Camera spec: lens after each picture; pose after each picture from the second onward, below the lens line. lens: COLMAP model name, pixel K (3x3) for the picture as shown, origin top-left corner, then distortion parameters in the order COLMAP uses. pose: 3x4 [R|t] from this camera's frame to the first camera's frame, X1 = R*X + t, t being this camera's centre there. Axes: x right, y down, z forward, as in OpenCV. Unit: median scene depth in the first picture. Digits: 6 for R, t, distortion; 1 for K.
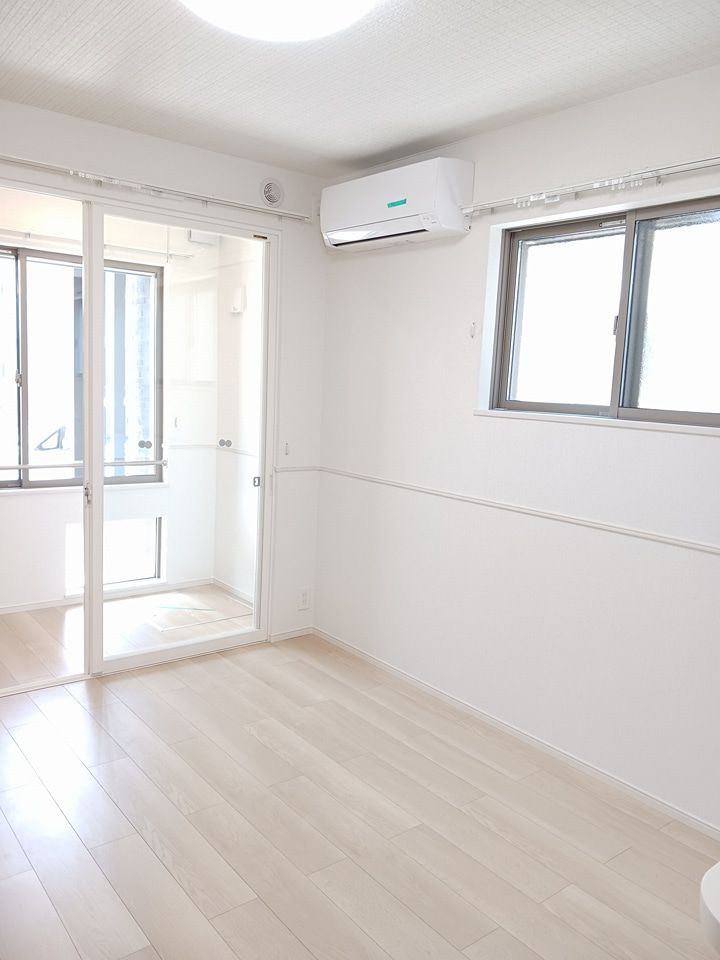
lens RADIAL K [[754.7, 0, 357.2], [0, 754.7, 483.2], [0, 0, 1]] dist [-0.029462, -0.012001]
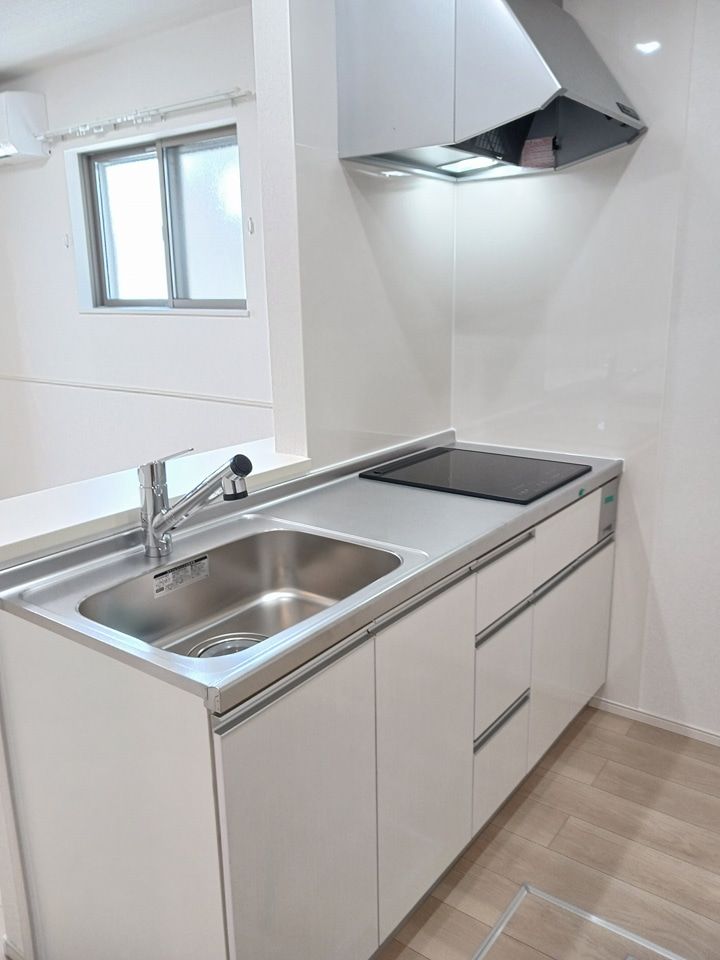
lens RADIAL K [[754.7, 0, 359.2], [0, 754.7, 483.0], [0, 0, 1]] dist [-0.029462, -0.012001]
pose [[0.962275, -0.116772, 0.245745, 0.294593], [0.084651, 0.986882, 0.137471, 0.056408], [-0.258575, -0.111483, 0.959537, -0.330396]]
